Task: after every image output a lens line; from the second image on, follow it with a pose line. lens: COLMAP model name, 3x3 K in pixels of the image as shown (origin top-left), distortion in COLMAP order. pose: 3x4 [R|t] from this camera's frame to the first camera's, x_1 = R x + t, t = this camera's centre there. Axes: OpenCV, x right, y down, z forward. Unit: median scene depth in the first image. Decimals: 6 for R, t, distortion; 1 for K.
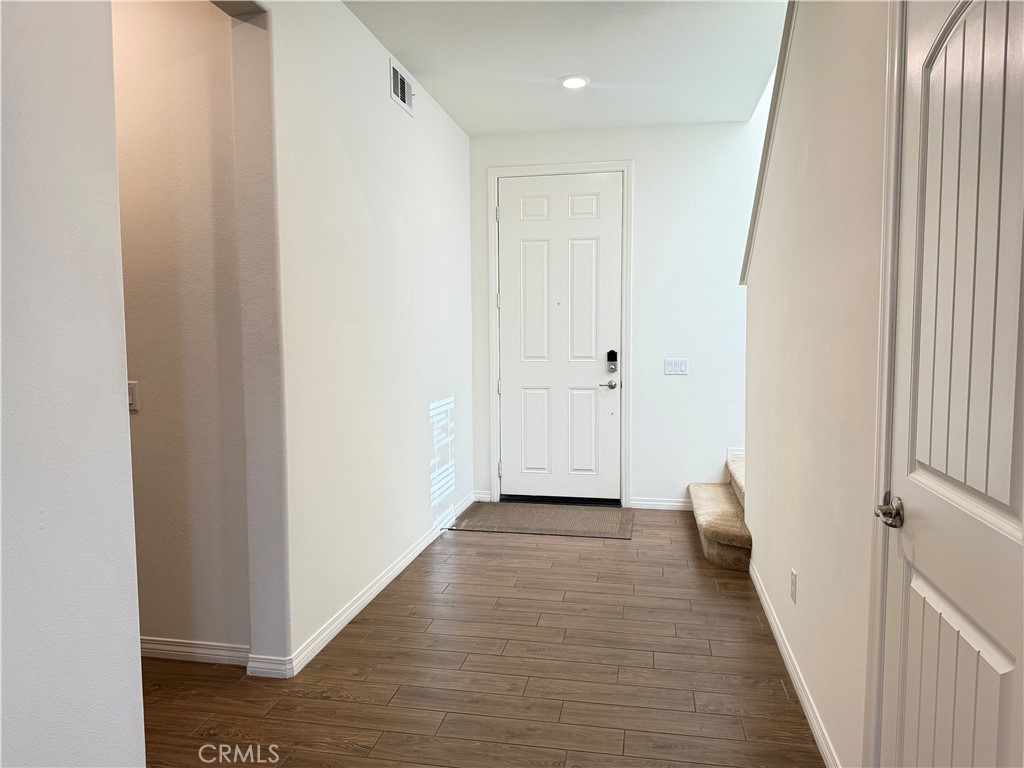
lens RADIAL K [[730.7, 0, 512.0], [0, 730.7, 384.0], [0, 0, 1]] dist [0.105870, -0.209020]
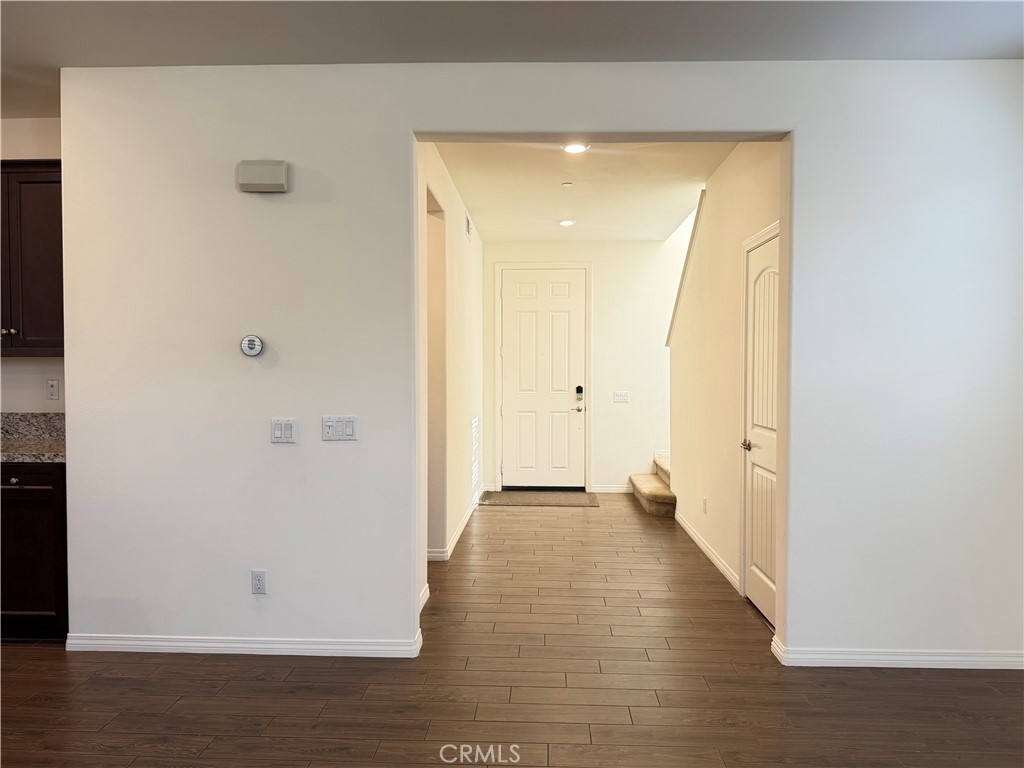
lens RADIAL K [[725.9, 0, 512.0], [0, 725.9, 384.0], [0, 0, 1]] dist [0.008705, 0.003025]
pose [[0.990221, 0.001521, 0.139498, -0.224348], [0.005992, 0.998554, -0.053426, 0.030976], [-0.139378, 0.053740, 0.988780, -0.483443]]
